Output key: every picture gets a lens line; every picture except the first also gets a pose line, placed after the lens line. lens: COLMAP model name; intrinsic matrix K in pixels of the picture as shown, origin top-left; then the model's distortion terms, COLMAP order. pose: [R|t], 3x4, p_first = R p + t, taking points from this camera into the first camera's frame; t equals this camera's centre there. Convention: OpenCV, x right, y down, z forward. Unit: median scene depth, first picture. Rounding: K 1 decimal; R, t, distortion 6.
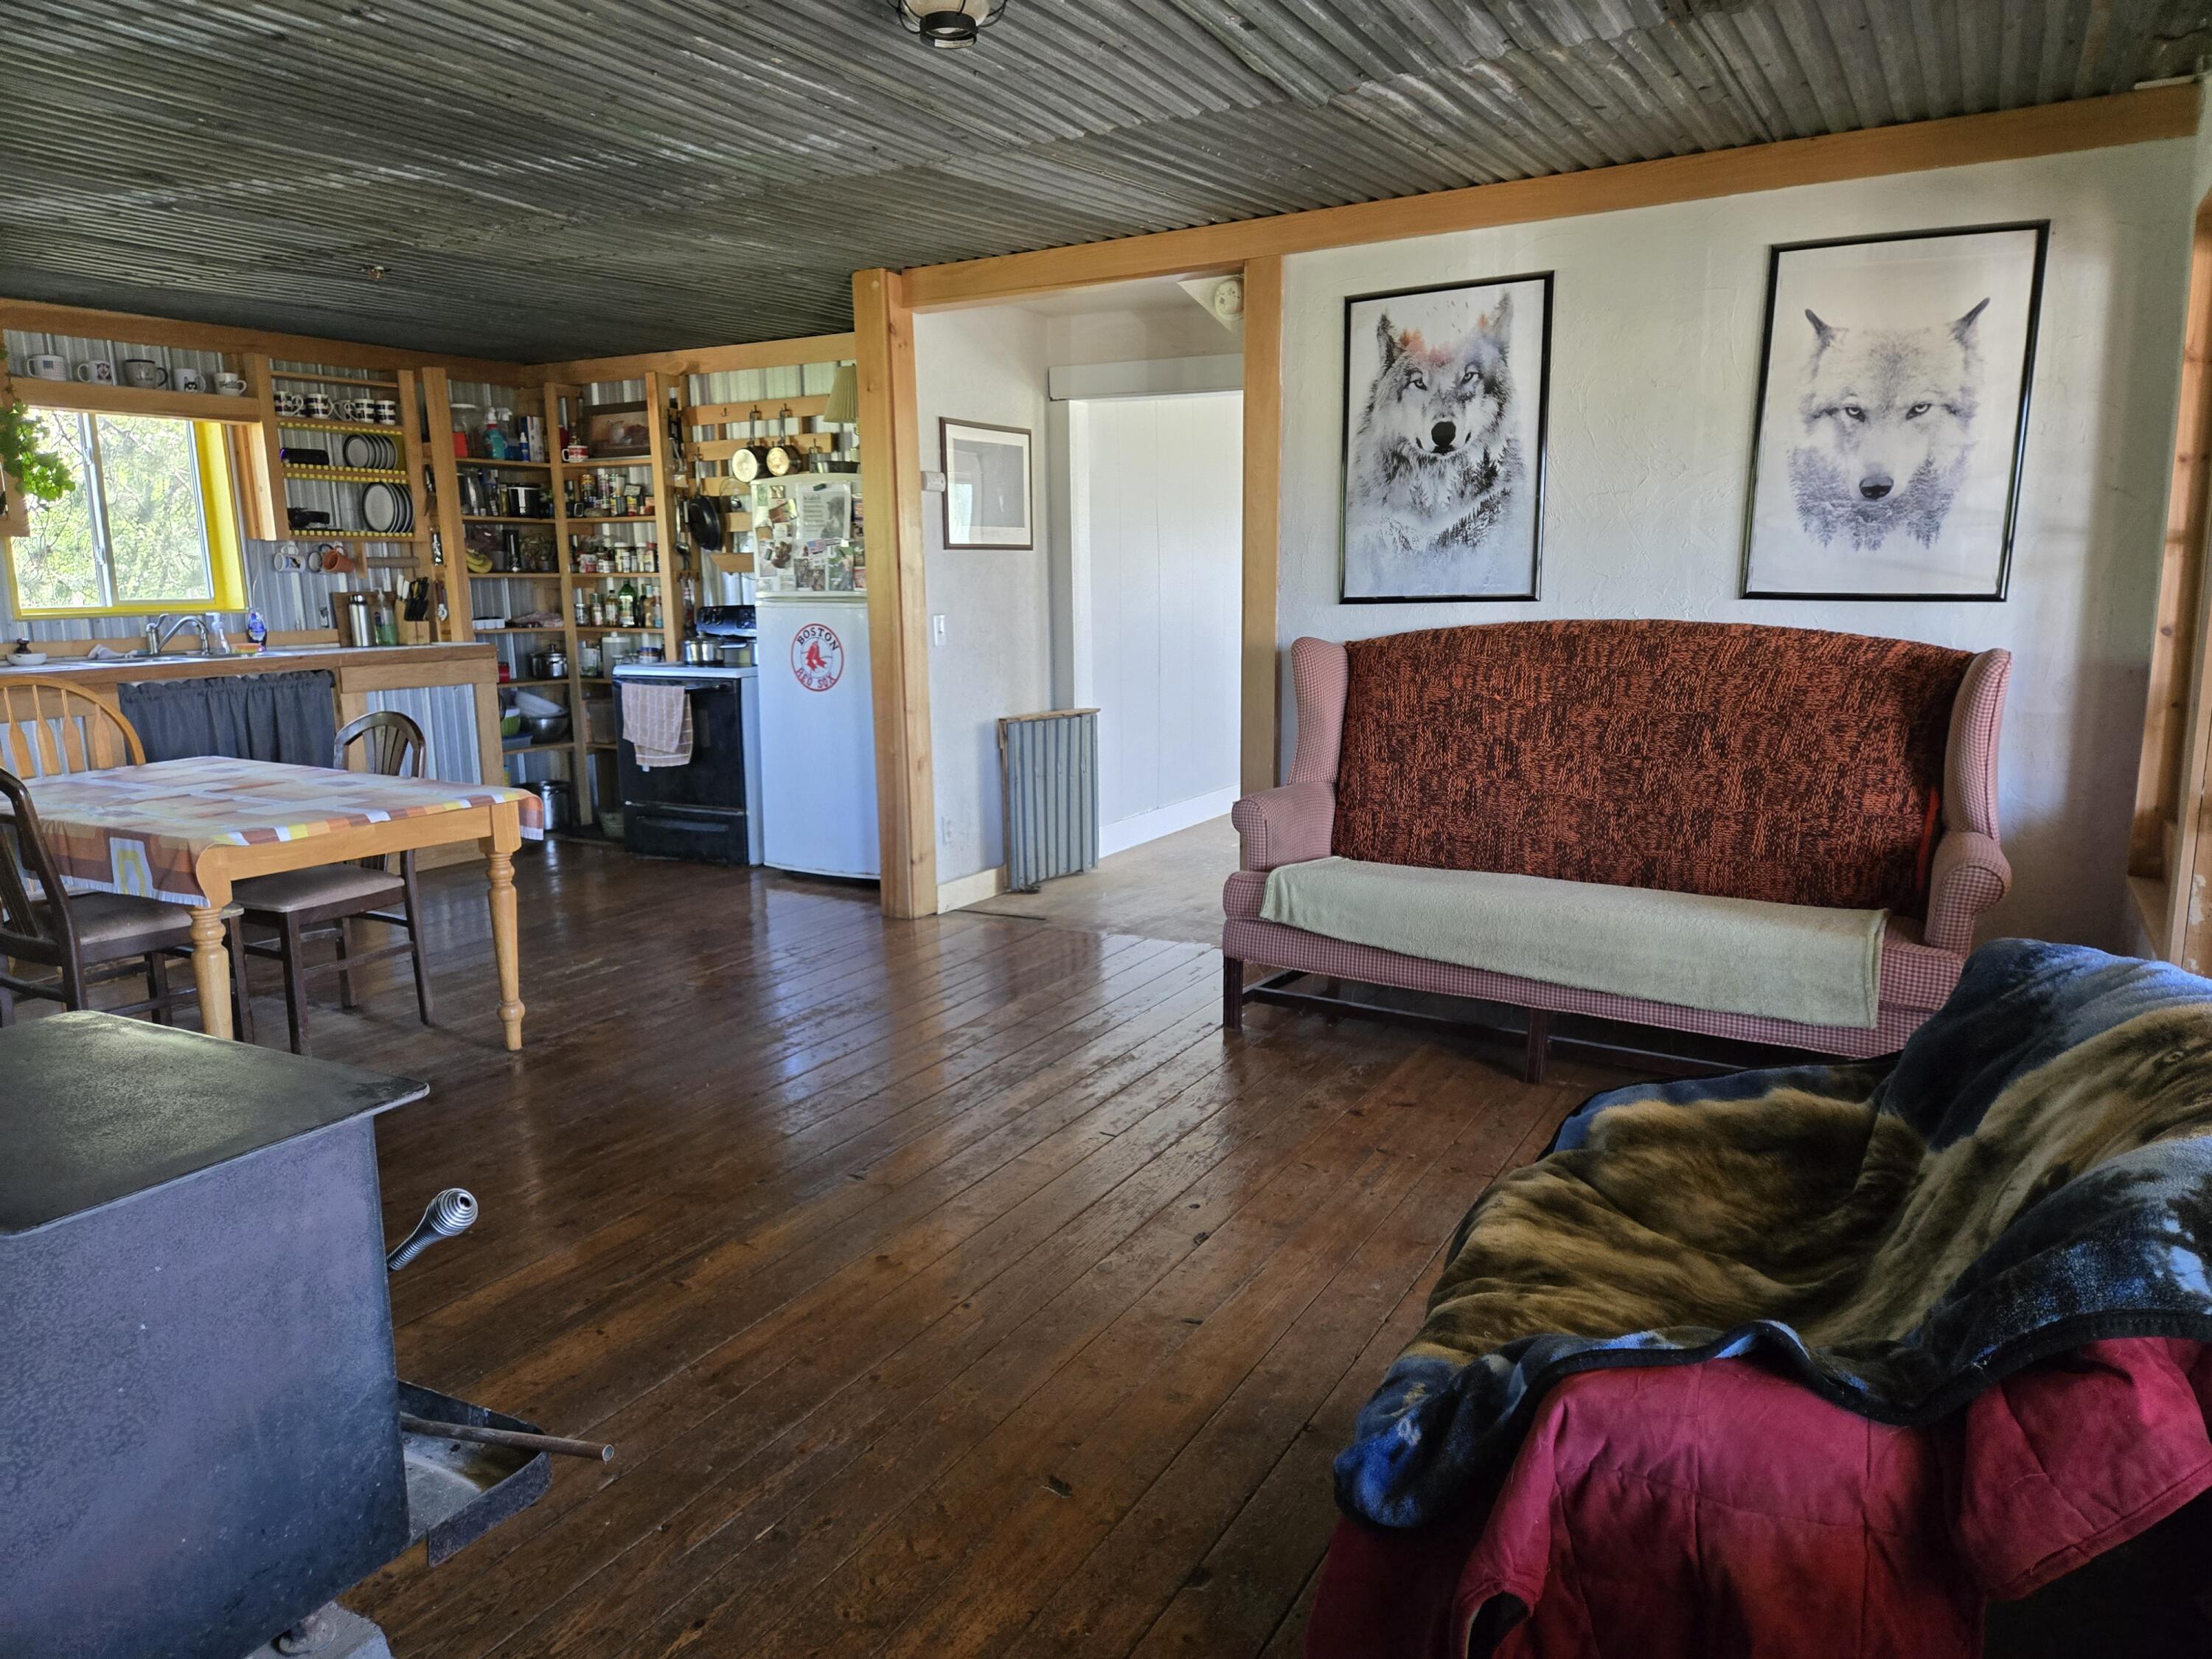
lens RADIAL K [[1469.0, 0, 1103.6], [0, 1469.0, 850.2], [0, 0, 1]] dist [0.062730, -0.081240]
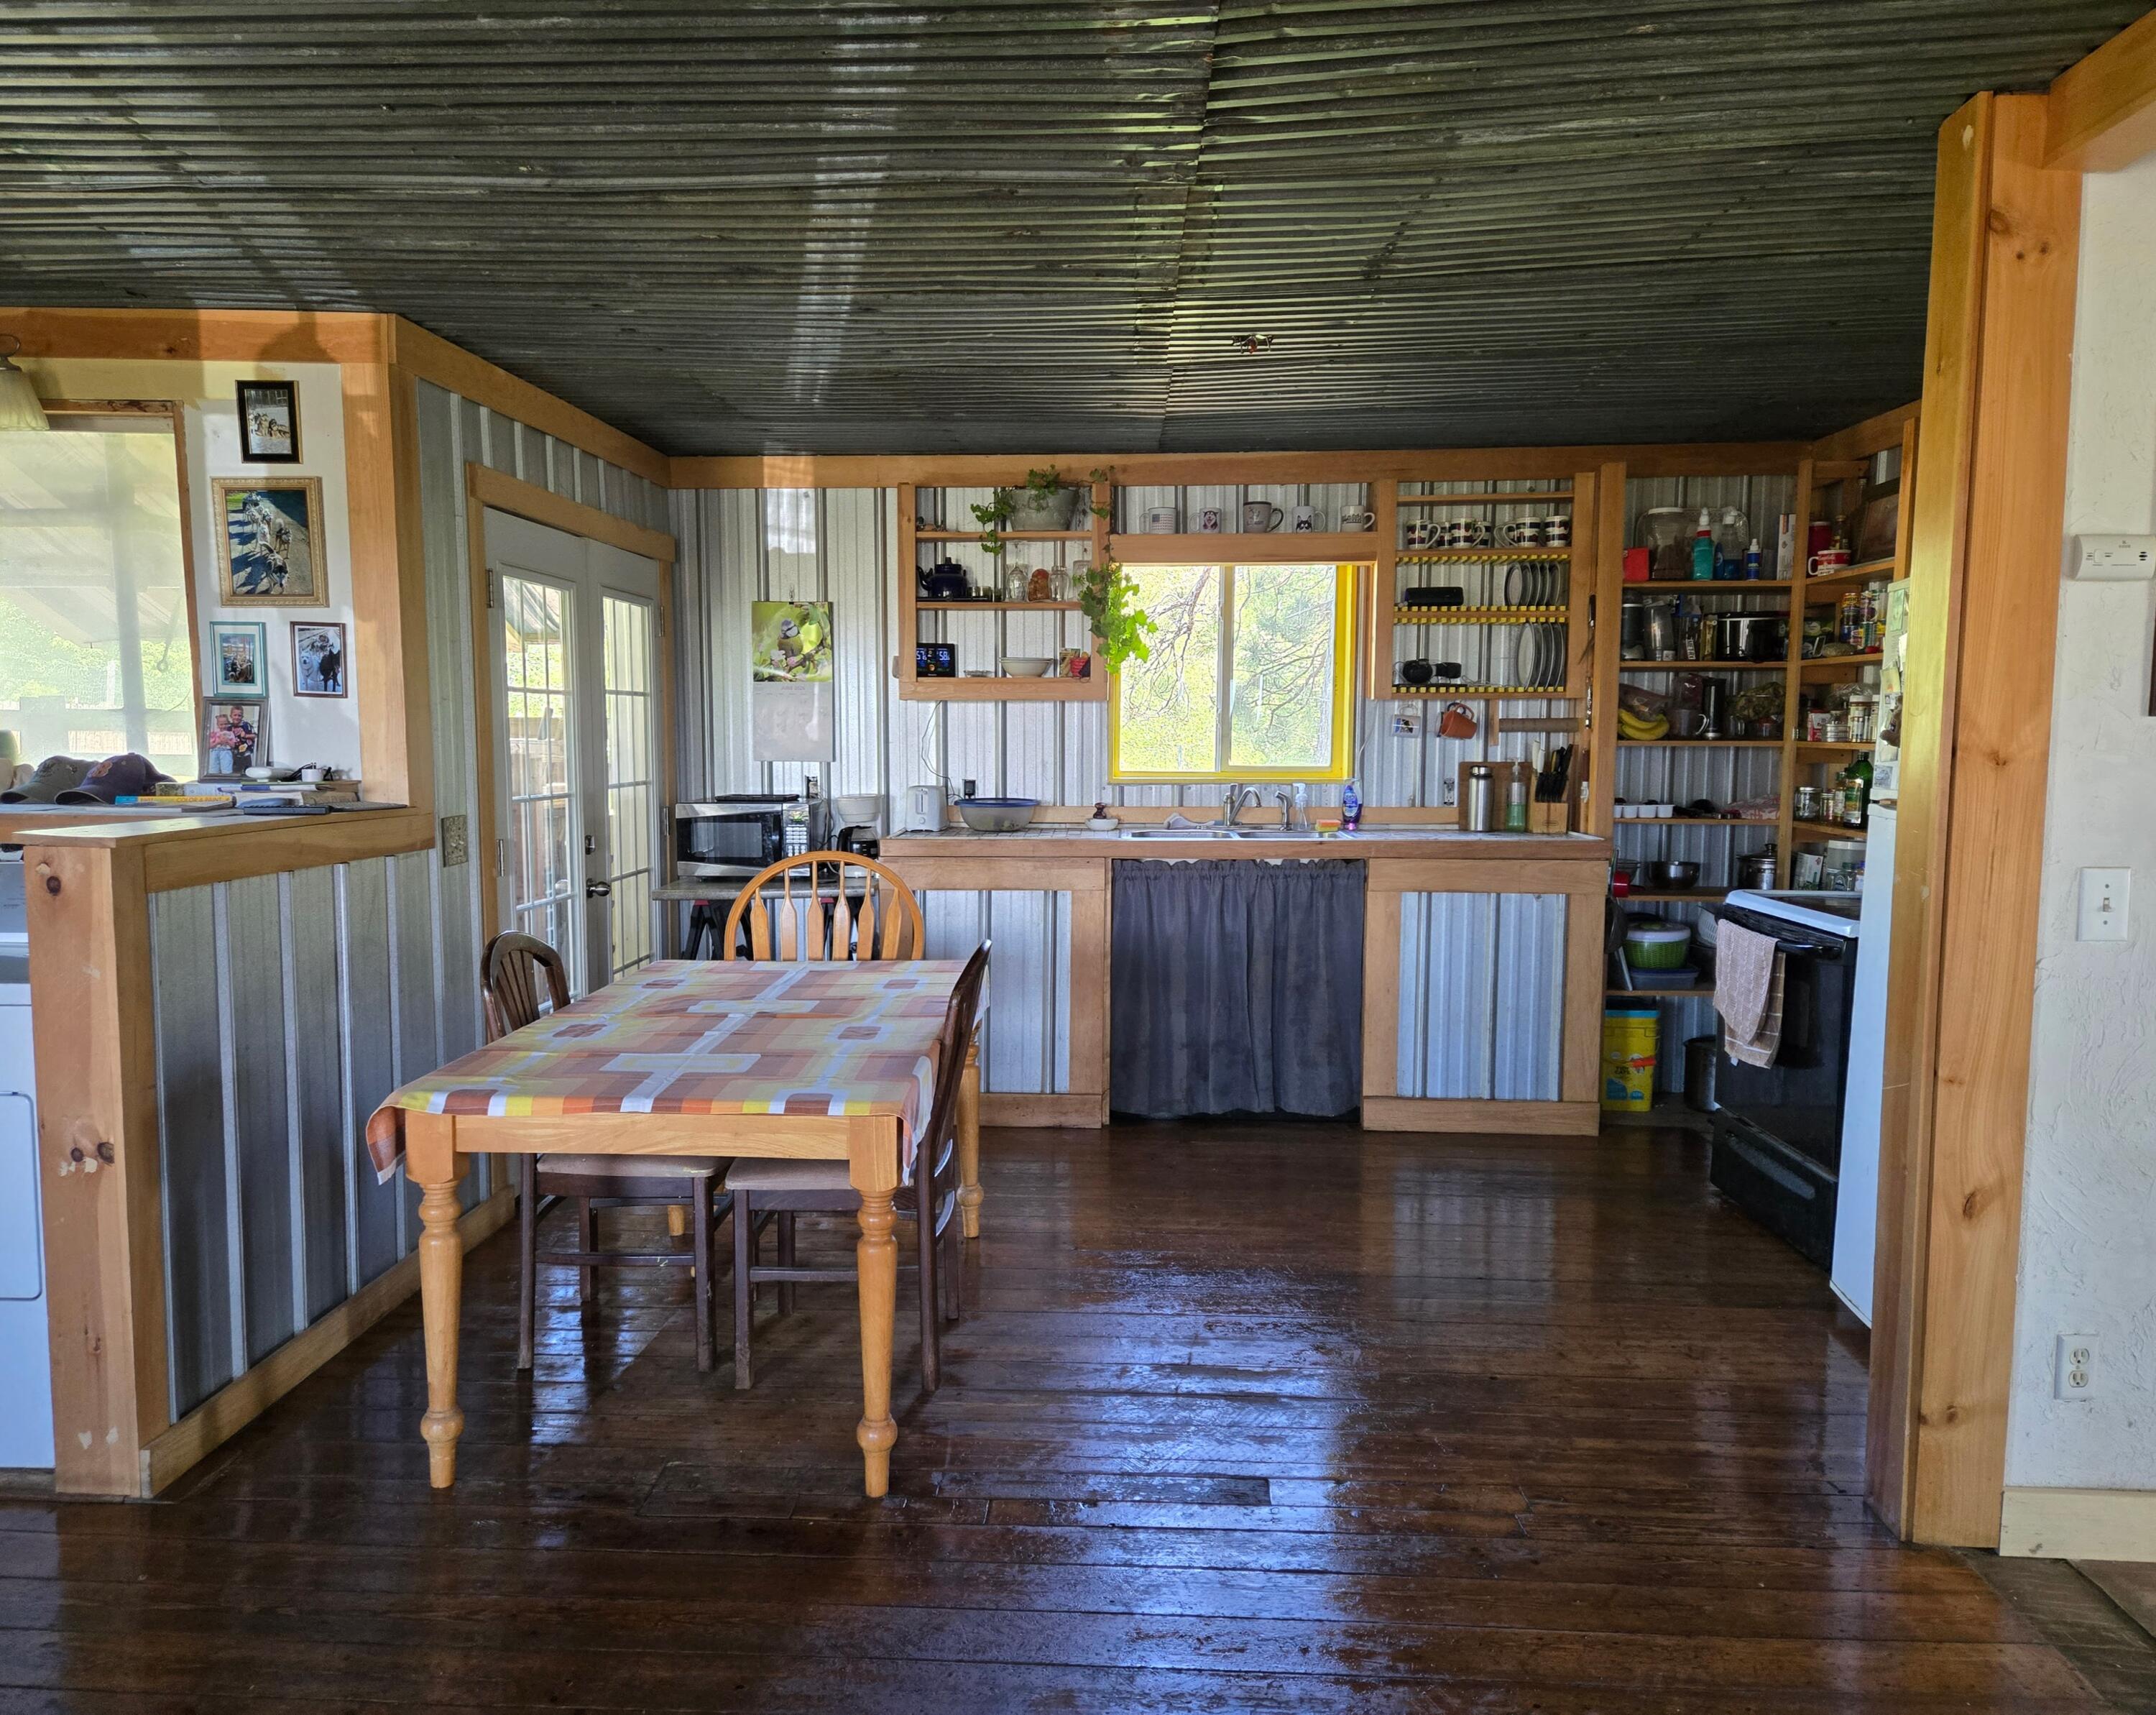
lens RADIAL K [[1518.6, 0, 1078.0], [0, 1518.6, 857.5], [0, 0, 1]] dist [0.004689, 0.001457]
pose [[0.427651, 0.088551, -0.899596, 0.161392], [-0.169405, 0.985409, 0.016466, -0.125773], [0.887928, 0.145354, 0.436413, 0.580617]]
